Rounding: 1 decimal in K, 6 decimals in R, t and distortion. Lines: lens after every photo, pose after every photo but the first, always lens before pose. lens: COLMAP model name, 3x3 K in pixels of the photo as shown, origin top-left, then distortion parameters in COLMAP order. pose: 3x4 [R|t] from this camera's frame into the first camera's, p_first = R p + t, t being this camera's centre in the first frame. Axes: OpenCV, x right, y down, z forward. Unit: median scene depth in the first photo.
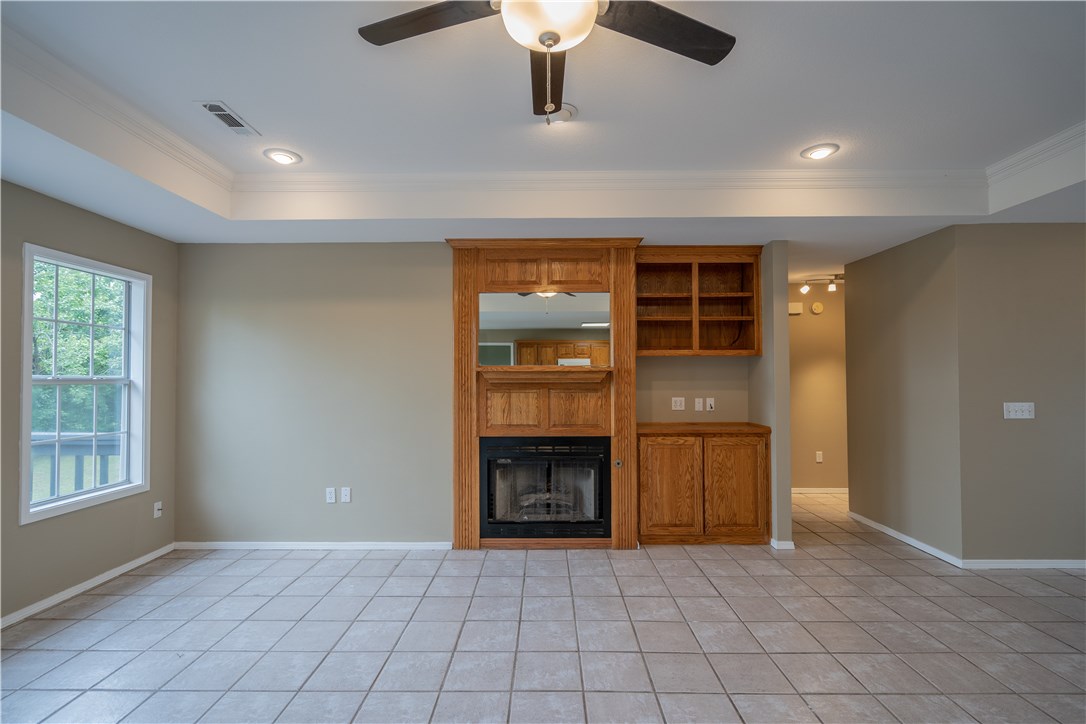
lens RADIAL K [[490.2, 0, 544.8], [0, 490.2, 365.2], [0, 0, 1]] dist [-0.004378, 0.001194]
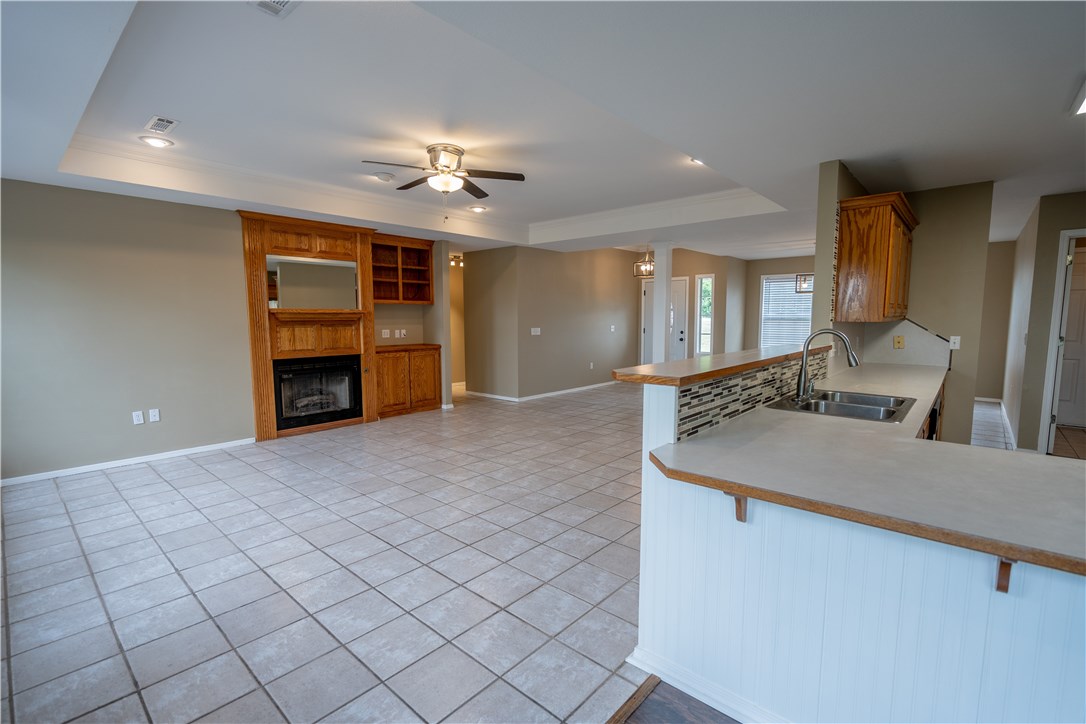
lens RADIAL K [[490.2, 0, 543.3], [0, 490.2, 363.7], [0, 0, 1]] dist [-0.004378, 0.001194]
pose [[0.656517, -0.070888, 0.750973, -0.667537], [-0.015123, 0.994137, 0.107063, -0.002952], [-0.754160, -0.081646, 0.651596, -0.480804]]
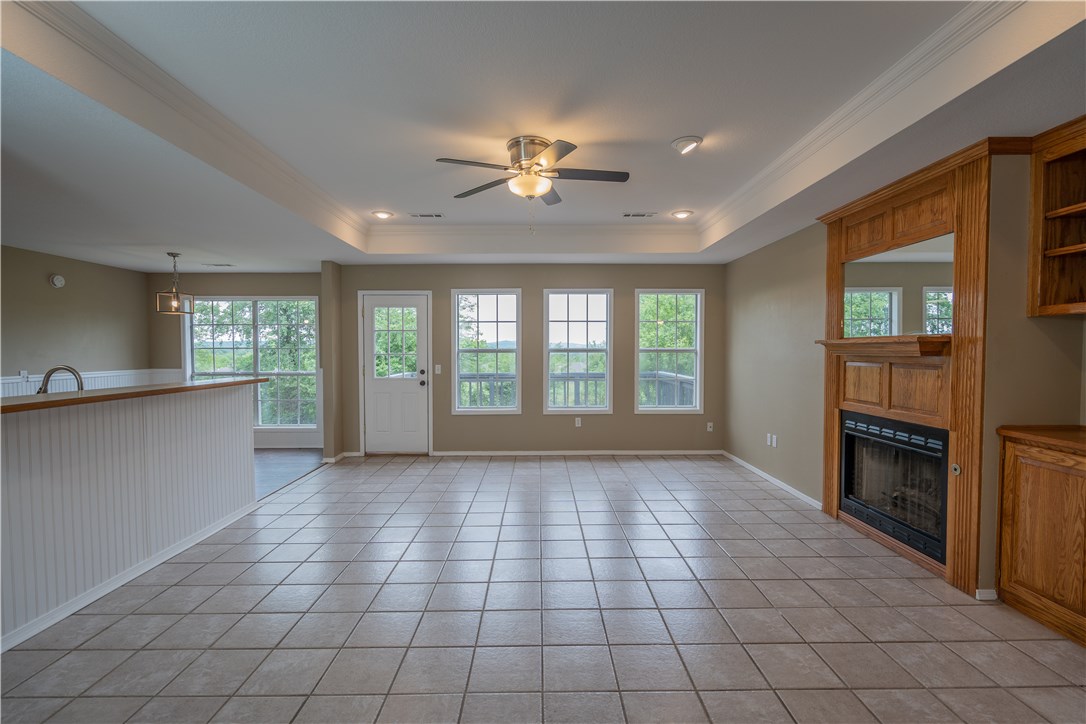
lens RADIAL K [[490.2, 0, 546.2], [0, 490.2, 363.5], [0, 0, 1]] dist [-0.004378, 0.001194]
pose [[0.022690, 0.031626, -0.999242, 0.841780], [0.024989, 0.999169, 0.032191, 0.006568], [0.999430, -0.025700, 0.021881, 0.381024]]
